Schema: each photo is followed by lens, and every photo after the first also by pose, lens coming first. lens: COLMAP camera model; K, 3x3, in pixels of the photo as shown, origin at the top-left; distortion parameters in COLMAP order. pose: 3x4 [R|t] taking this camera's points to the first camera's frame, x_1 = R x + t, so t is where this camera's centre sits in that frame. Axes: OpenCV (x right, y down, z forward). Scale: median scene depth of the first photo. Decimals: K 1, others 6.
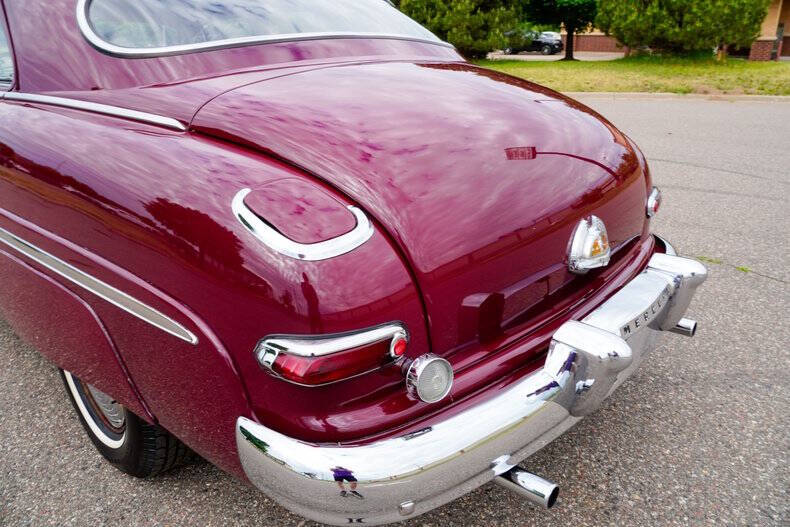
lens RADIAL K [[651.4, 0, 395.0], [0, 651.4, 263.5], [0, 0, 1]] dist [-0.077429, 0.011675]
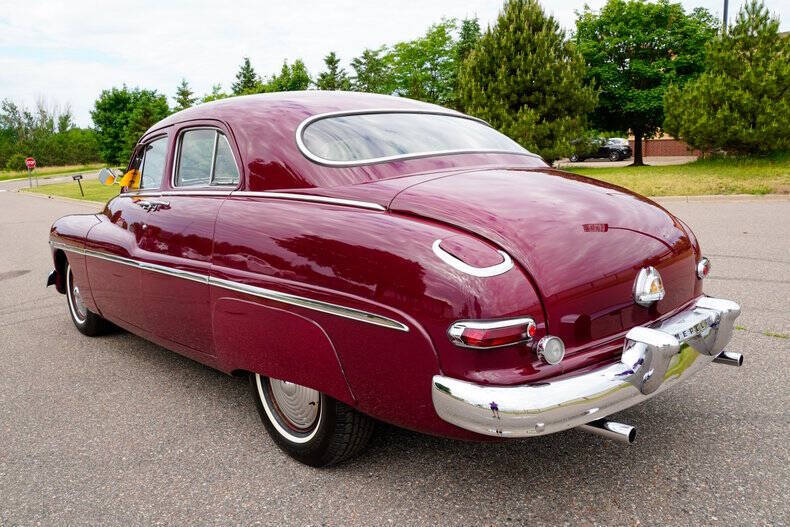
lens RADIAL K [[686.8, 0, 393.8], [0, 686.8, 252.6], [0, 0, 1]] dist [-0.083183, 0.169966]
pose [[0.995706, -0.010659, -0.091960, -0.089877], [-0.006531, 0.982786, -0.184630, 0.126238], [0.092345, 0.184438, 0.978496, -0.390842]]
